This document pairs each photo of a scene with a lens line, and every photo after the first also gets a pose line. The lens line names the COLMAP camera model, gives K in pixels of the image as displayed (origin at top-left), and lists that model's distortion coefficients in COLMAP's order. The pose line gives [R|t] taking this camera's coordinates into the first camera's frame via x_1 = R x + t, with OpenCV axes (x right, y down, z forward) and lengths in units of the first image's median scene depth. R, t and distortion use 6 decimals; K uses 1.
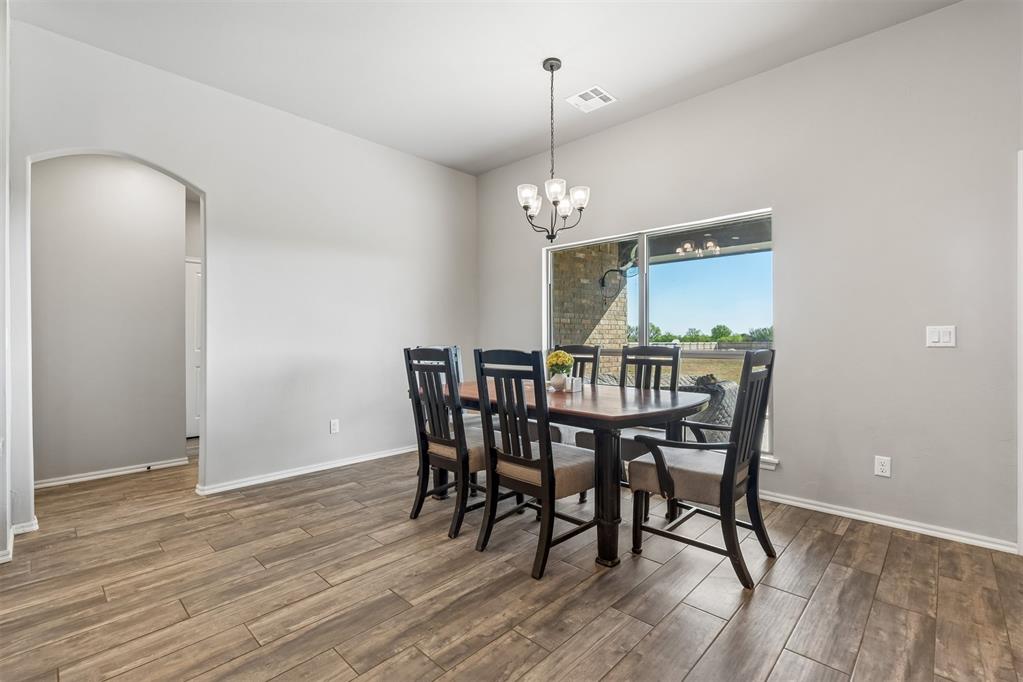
lens RADIAL K [[459.6, 0, 505.5], [0, 459.6, 326.3], [0, 0, 1]] dist [-0.005909, 0.002682]
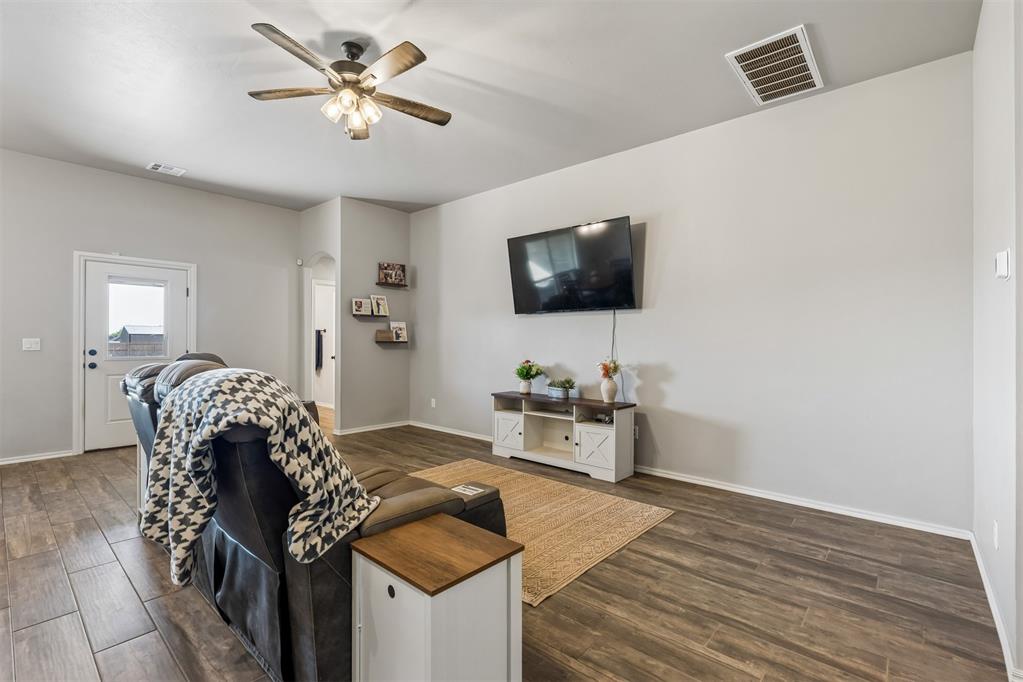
lens RADIAL K [[459.6, 0, 511.0], [0, 459.6, 344.9], [0, 0, 1]] dist [-0.005909, 0.002682]
pose [[-0.056265, -0.004436, 0.998406, -0.912120], [-0.033142, 0.999447, 0.002573, -0.044289], [-0.997866, -0.032944, -0.056381, -0.723772]]
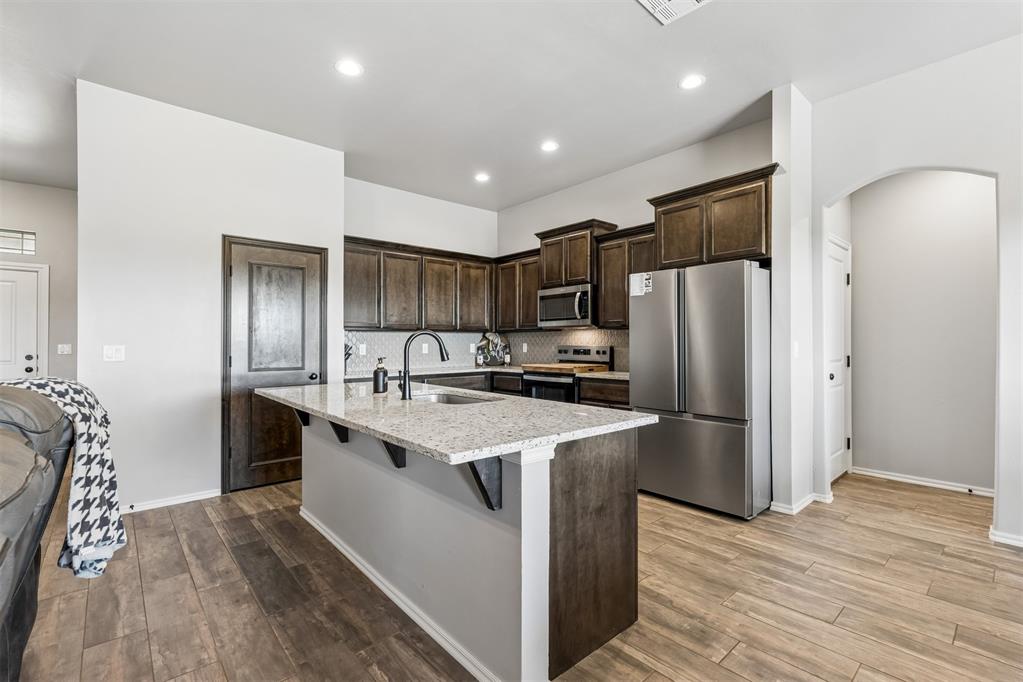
lens RADIAL K [[459.6, 0, 513.4], [0, 459.6, 341.4], [0, 0, 1]] dist [-0.005909, 0.002682]
pose [[-0.077502, 0.003830, -0.996985, 0.304912], [0.031370, 0.999507, 0.001401, -0.025055], [0.996499, -0.031166, -0.077584, 0.281031]]
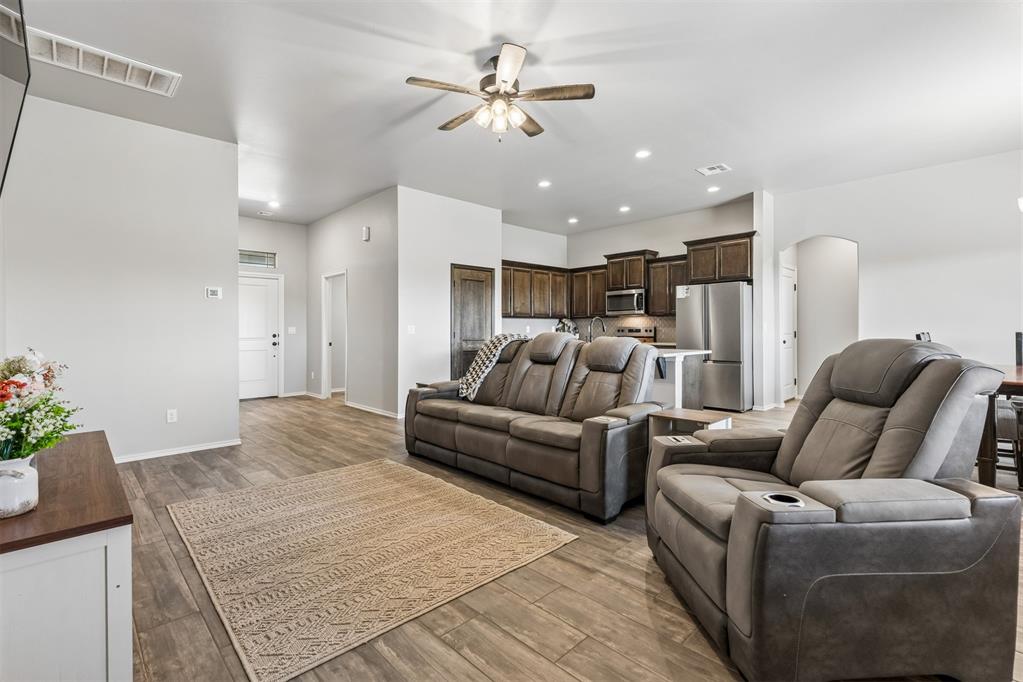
lens RADIAL K [[459.6, 0, 512.6], [0, 459.6, 330.9], [0, 0, 1]] dist [-0.005909, 0.002682]
pose [[-0.025986, 0.008794, -0.999624, 1.506457], [0.034987, 0.999357, 0.007882, -0.019612], [0.999050, -0.034769, -0.026277, -0.347317]]
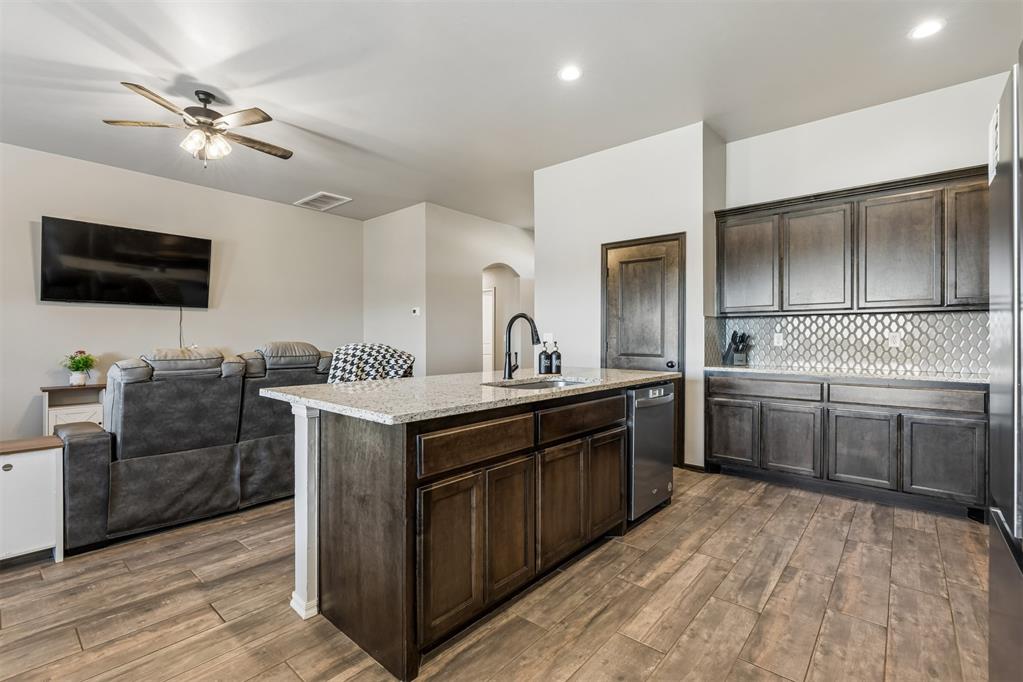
lens RADIAL K [[459.6, 0, 502.9], [0, 459.6, 340.5], [0, 0, 1]] dist [-0.005909, 0.002682]
pose [[-0.998887, 0.002300, -0.047116, -0.605232], [0.003427, 0.999710, -0.023847, 0.031323], [0.047047, -0.023982, -0.998605, 1.037659]]
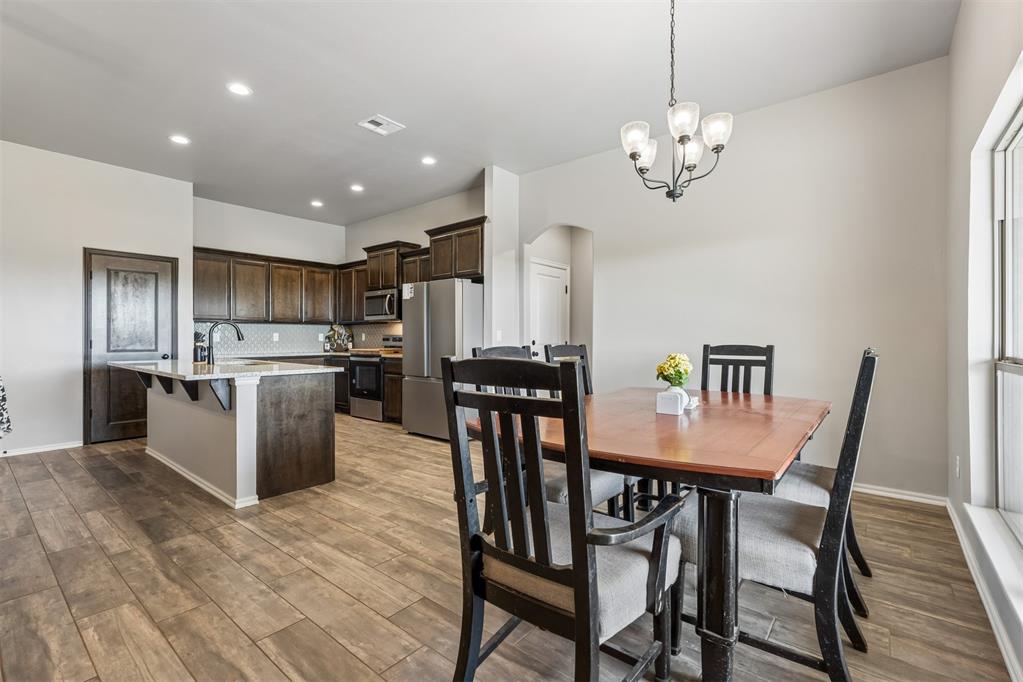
lens RADIAL K [[459.6, 0, 515.2], [0, 459.6, 341.2], [0, 0, 1]] dist [-0.005909, 0.002682]
pose [[0.085071, 0.014427, -0.996270, 0.984013], [0.028071, 0.999464, 0.016870, 0.017874], [0.995979, -0.029402, 0.084620, 0.878377]]
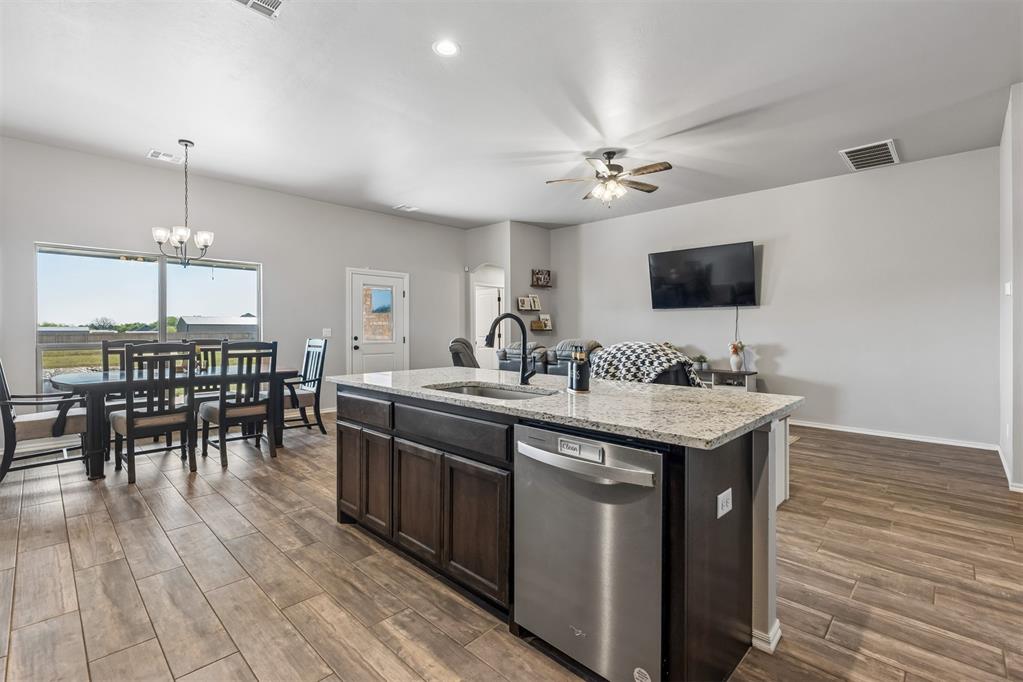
lens RADIAL K [[459.6, 0, 512.1], [0, 459.6, 334.9], [0, 0, 1]] dist [-0.005909, 0.002682]
pose [[-0.003718, -0.008391, 0.999958, -1.644708], [-0.029191, 0.999540, 0.008279, -0.017653], [-0.999567, -0.029159, -0.003961, 0.003179]]
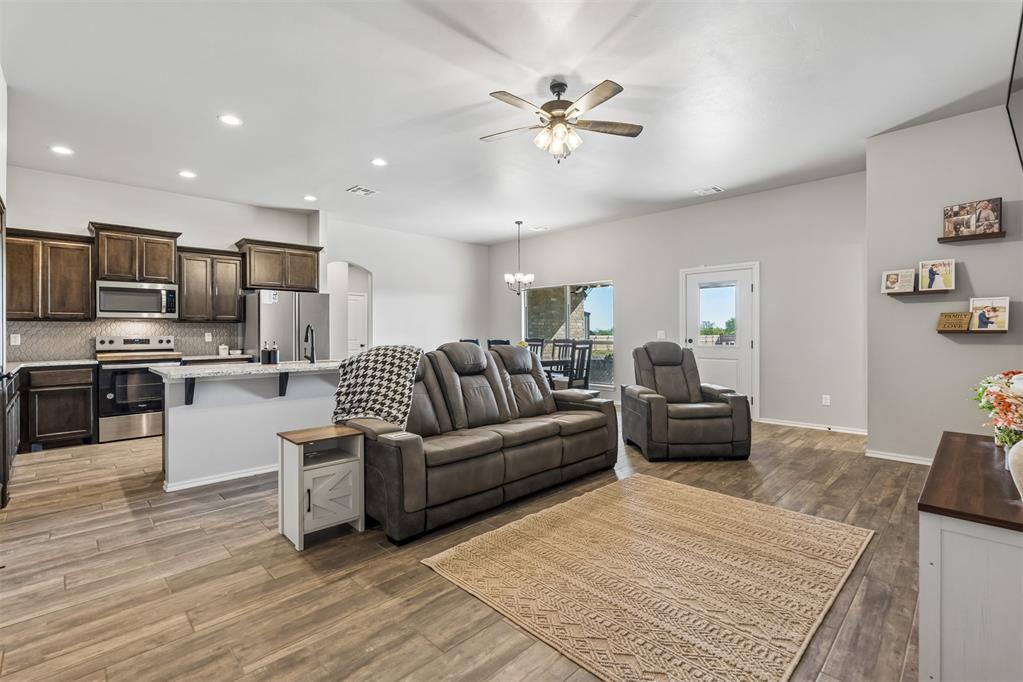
lens RADIAL K [[459.6, 0, 507.8], [0, 459.6, 332.6], [0, 0, 1]] dist [-0.005909, 0.002682]
pose [[0.999730, -0.000125, -0.023215, 0.120647], [0.000794, 0.999585, 0.028801, -0.072983], [0.023202, -0.028811, 0.999316, -1.768621]]
